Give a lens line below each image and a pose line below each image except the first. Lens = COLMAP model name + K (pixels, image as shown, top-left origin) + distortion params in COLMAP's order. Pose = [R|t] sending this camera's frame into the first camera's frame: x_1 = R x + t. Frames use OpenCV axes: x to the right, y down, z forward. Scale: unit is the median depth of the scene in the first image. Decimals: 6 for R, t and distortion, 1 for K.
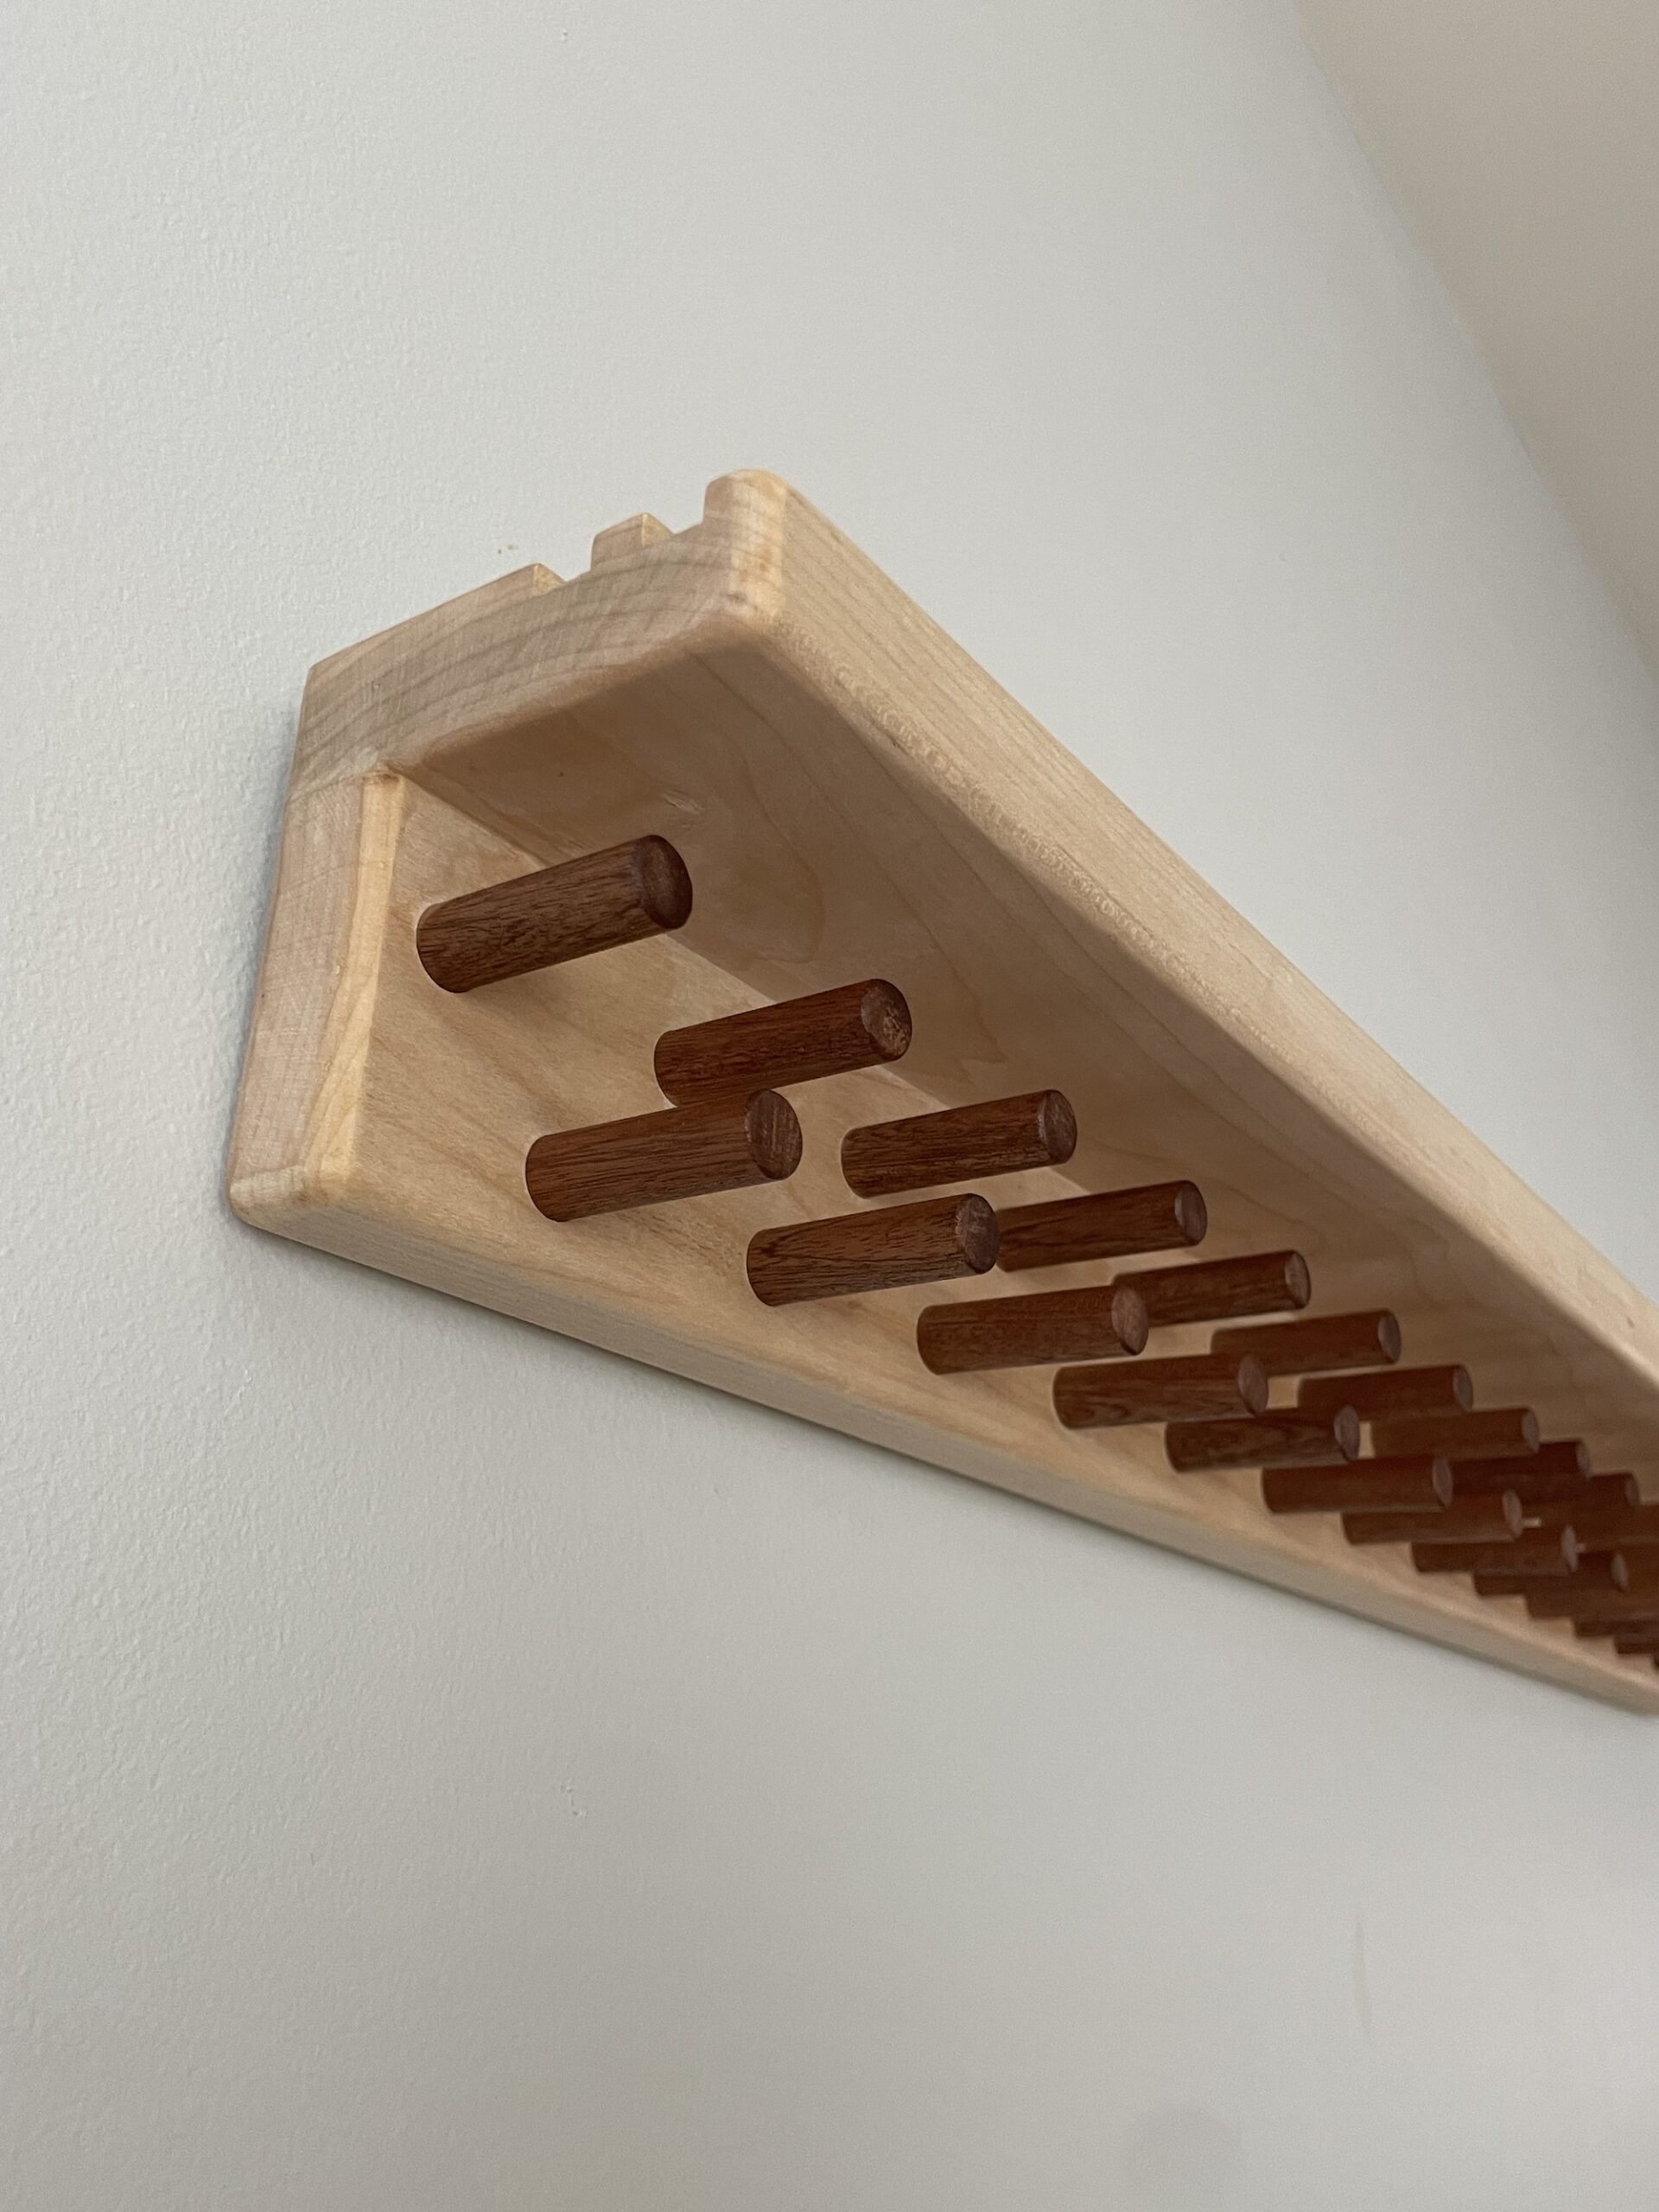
lens RADIAL K [[1903.5, 0, 829.5], [0, 1903.5, 1106.0], [0, 0, 1]] dist [0.084786, -0.123035]
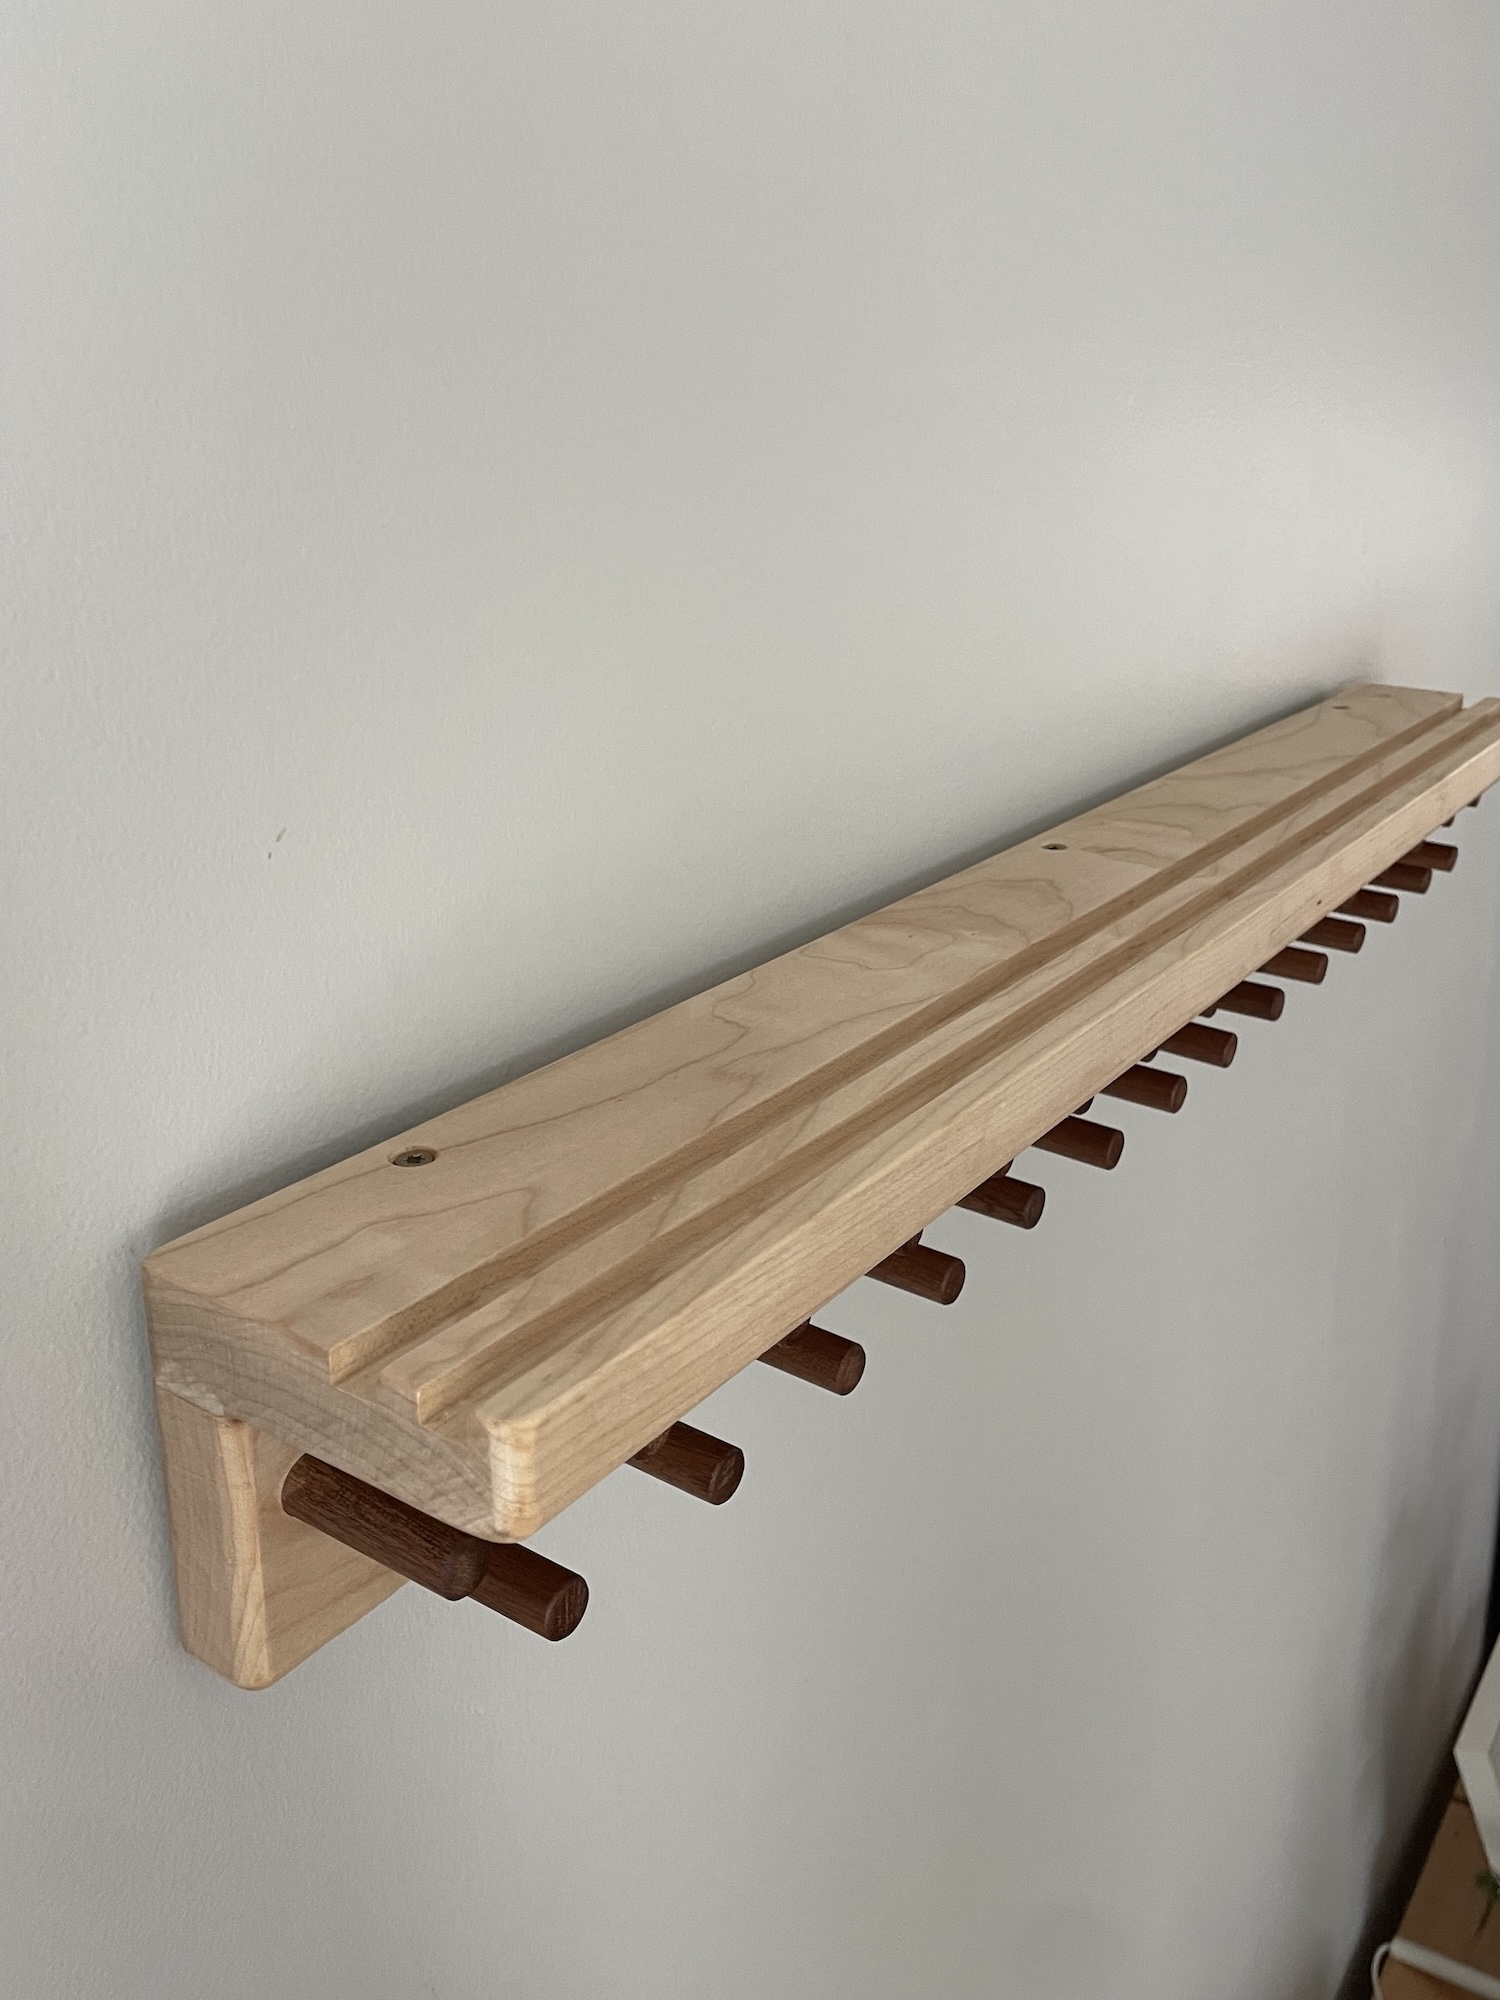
lens RADIAL K [[1721.1, 0, 750.0], [0, 1721.1, 1000.0], [0, 0, 1]] dist [0.084786, -0.123035]
pose [[0.999719, -0.018096, 0.015286, 0.092822], [0.003024, 0.737516, 0.675323, -1.156274], [-0.023494, -0.675087, 0.737364, 0.351749]]
